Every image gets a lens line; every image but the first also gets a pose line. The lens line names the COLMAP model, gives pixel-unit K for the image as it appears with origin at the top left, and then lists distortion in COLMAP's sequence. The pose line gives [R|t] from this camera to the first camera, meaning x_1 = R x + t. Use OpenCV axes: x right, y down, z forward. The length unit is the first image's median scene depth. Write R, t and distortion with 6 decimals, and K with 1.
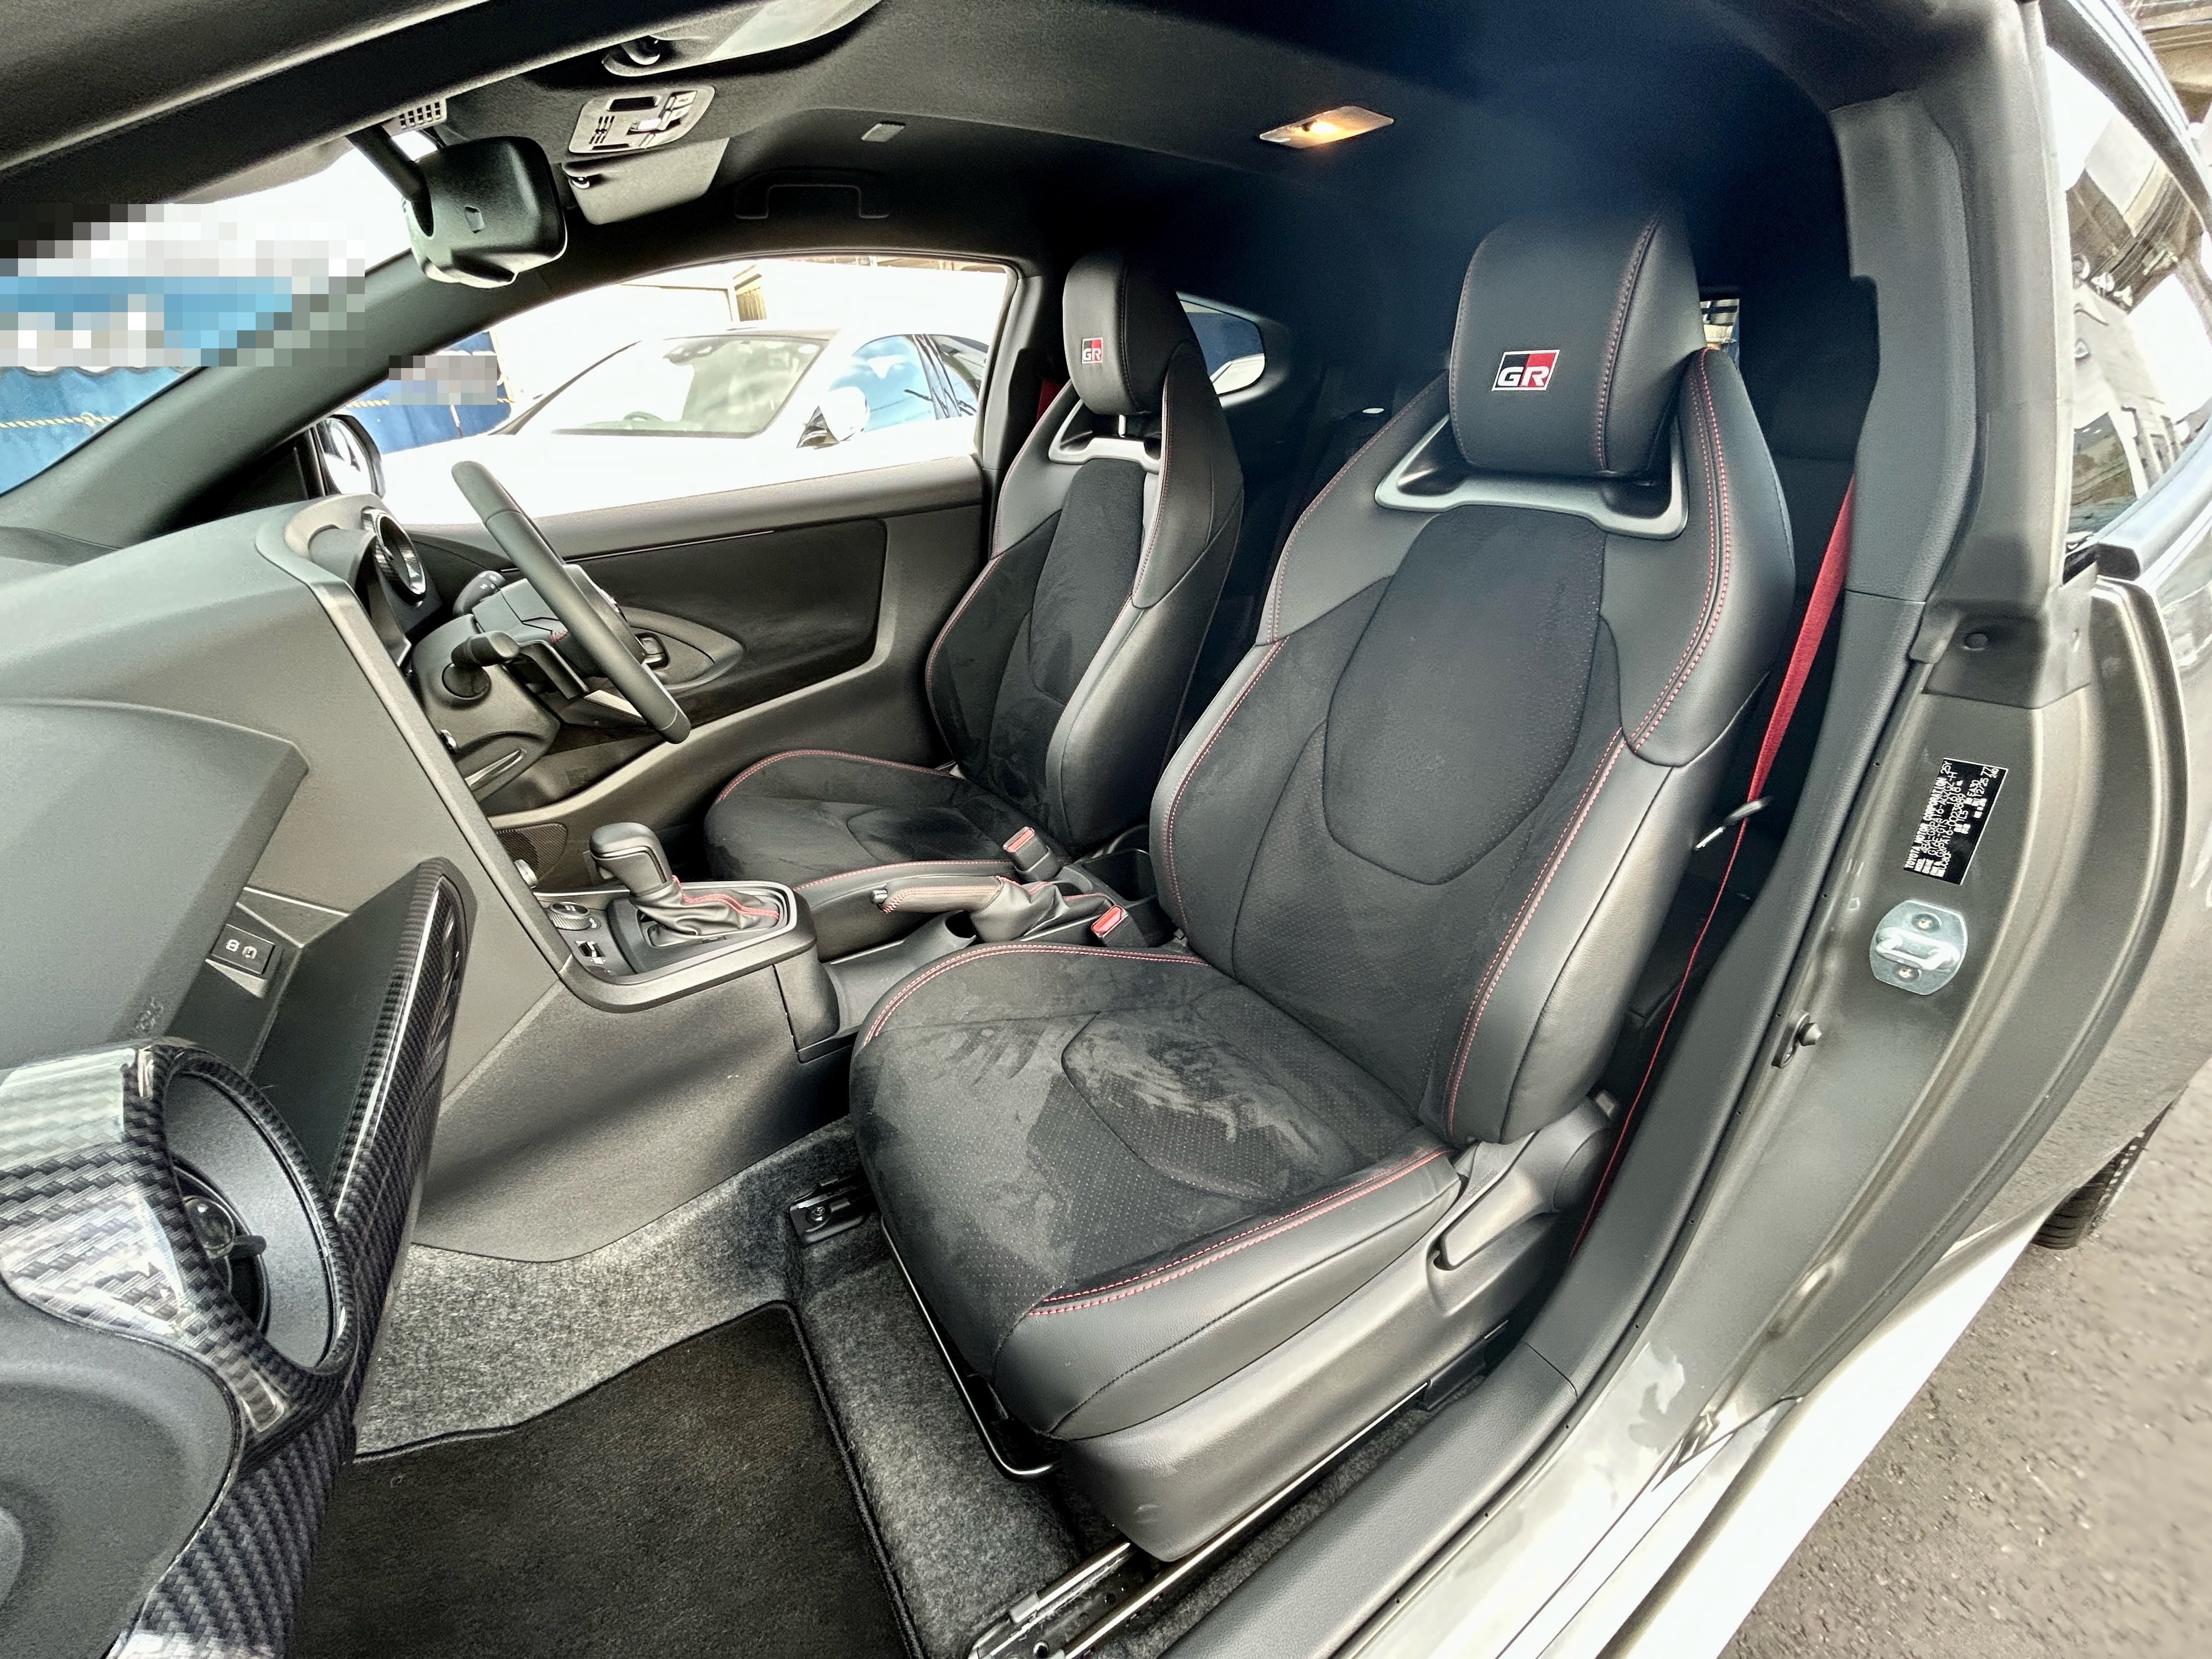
lens RADIAL K [[889.6, 0, 1112.4], [0, 889.6, 826.6], [0, 0, 1]] dist [0.004114, -0.000790]
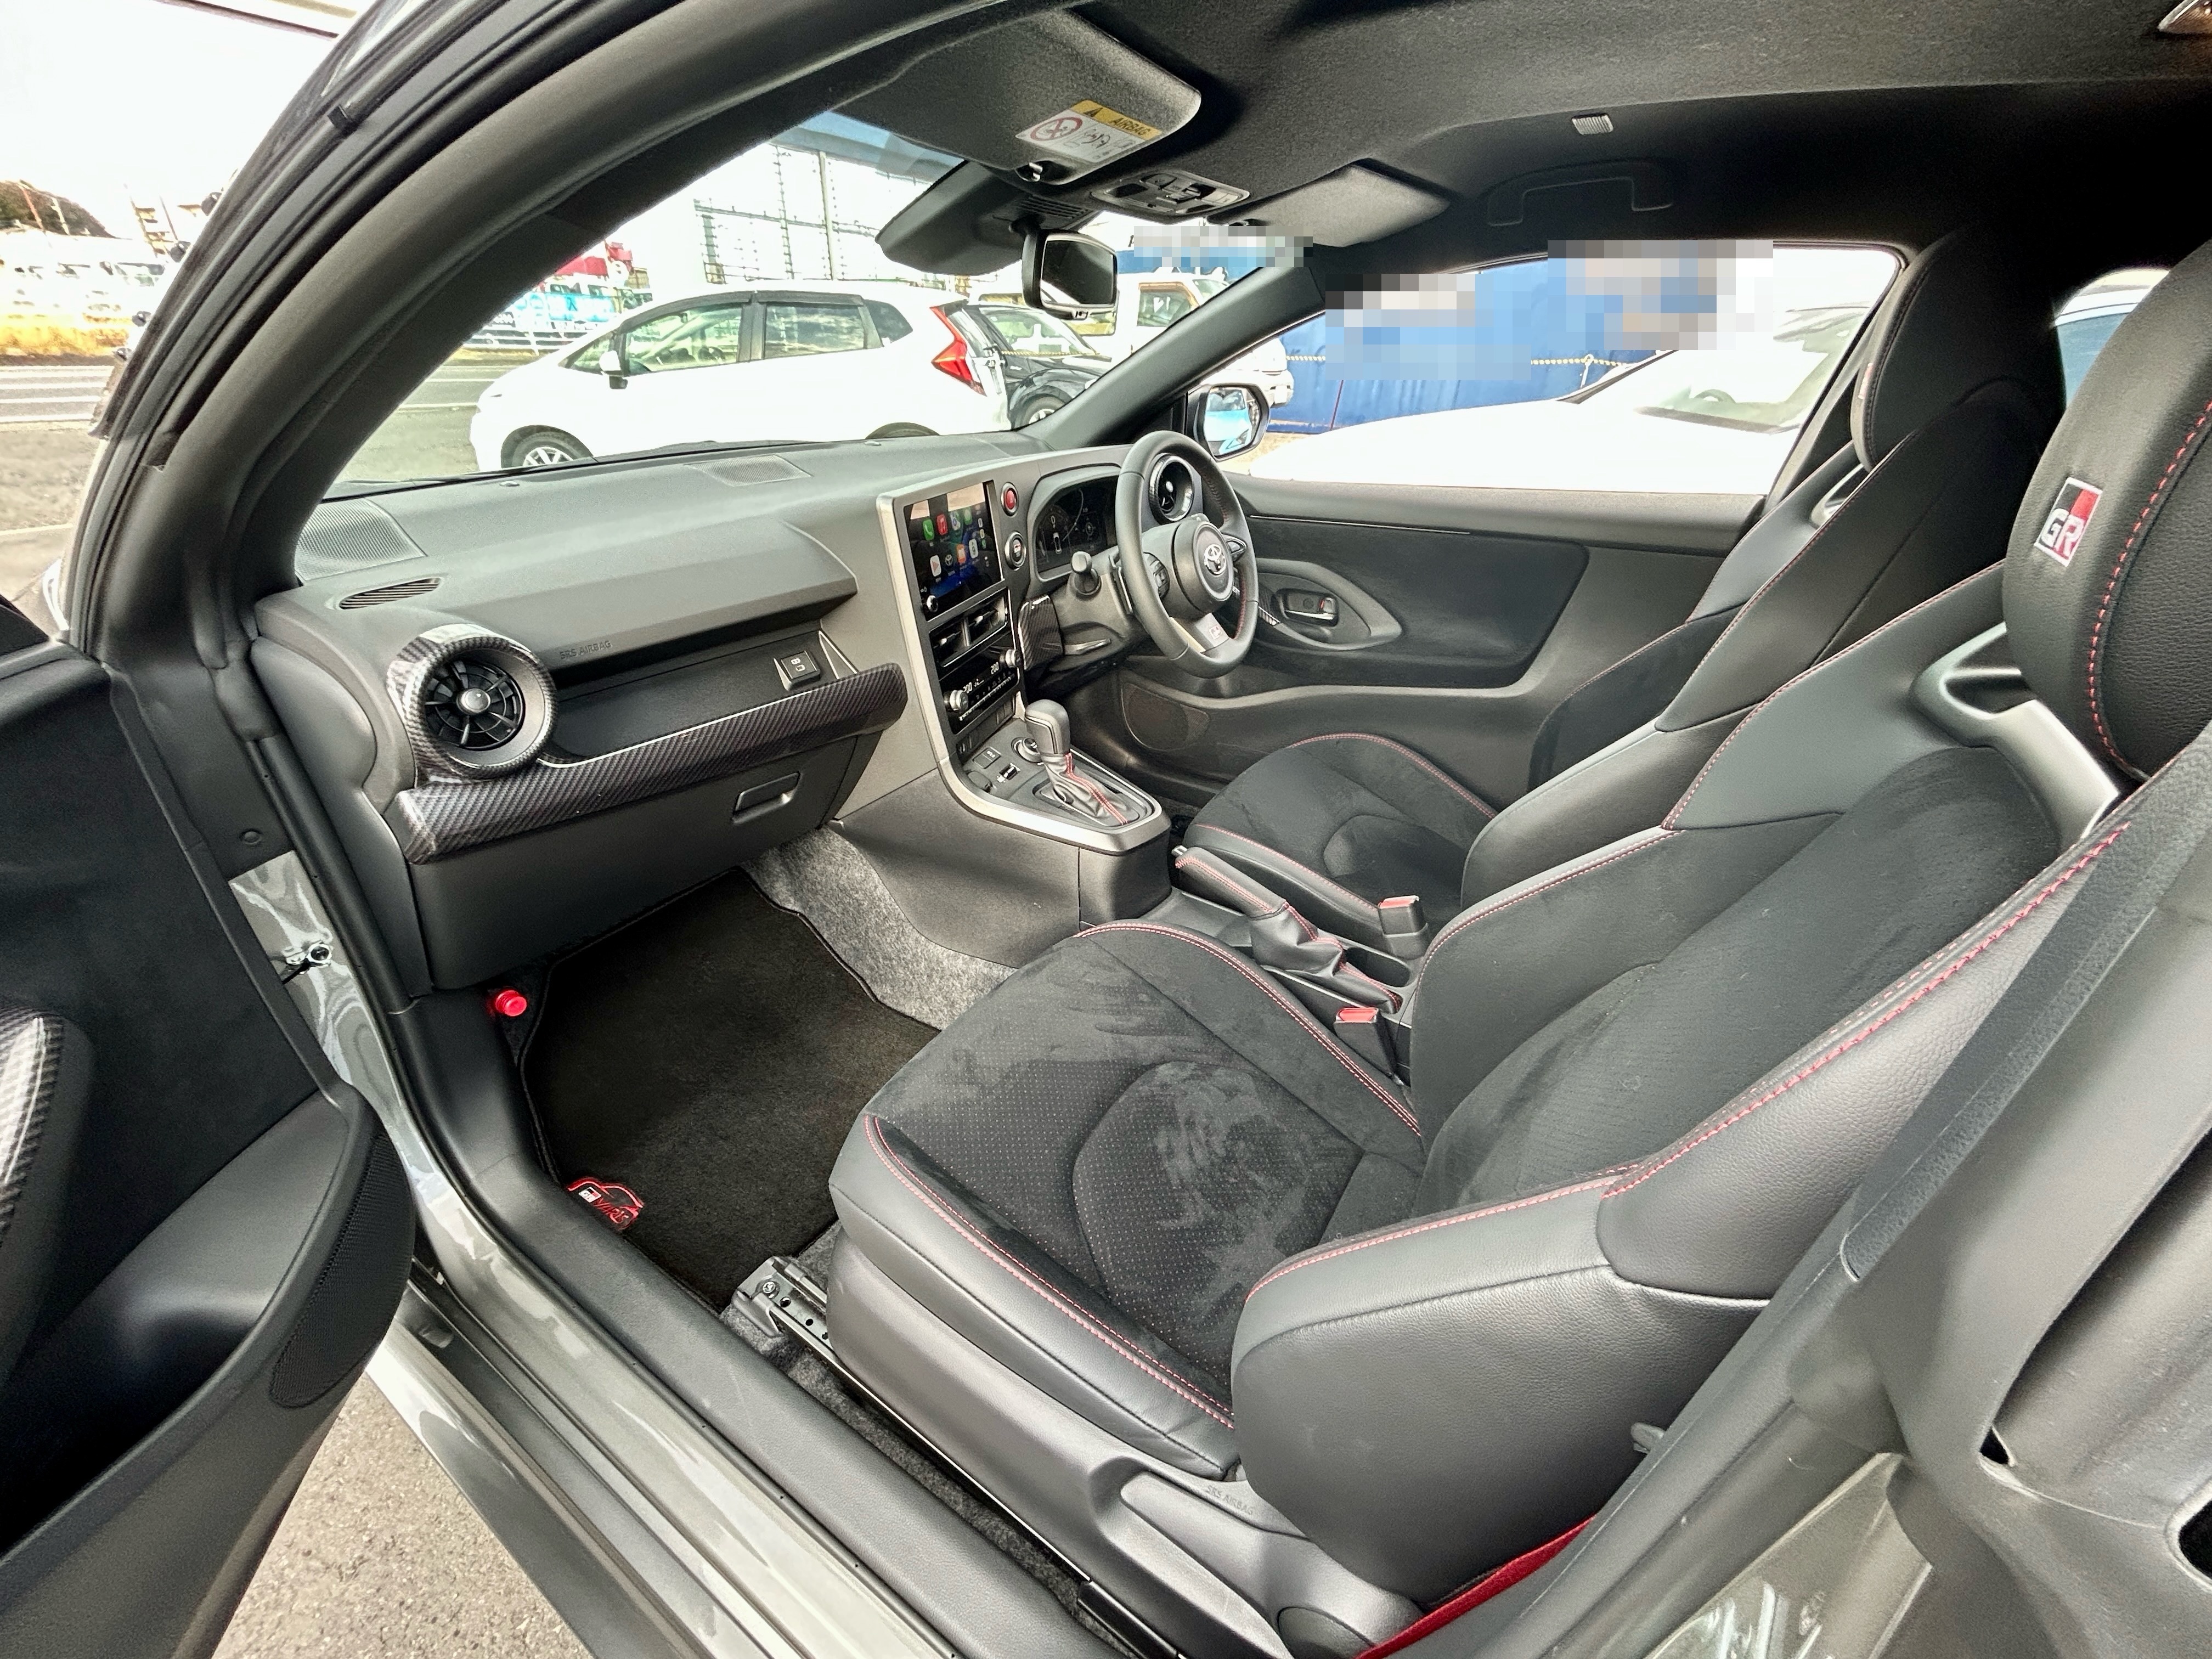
lens RADIAL K [[889.6, 0, 1117.4], [0, 889.6, 833.8], [0, 0, 1]] dist [0.004114, -0.000790]
pose [[0.423125, 0.471130, -0.773952, 0.518228], [-0.437043, 0.854370, 0.281149, -0.204253], [0.793699, 0.219289, 0.567410, 0.257373]]
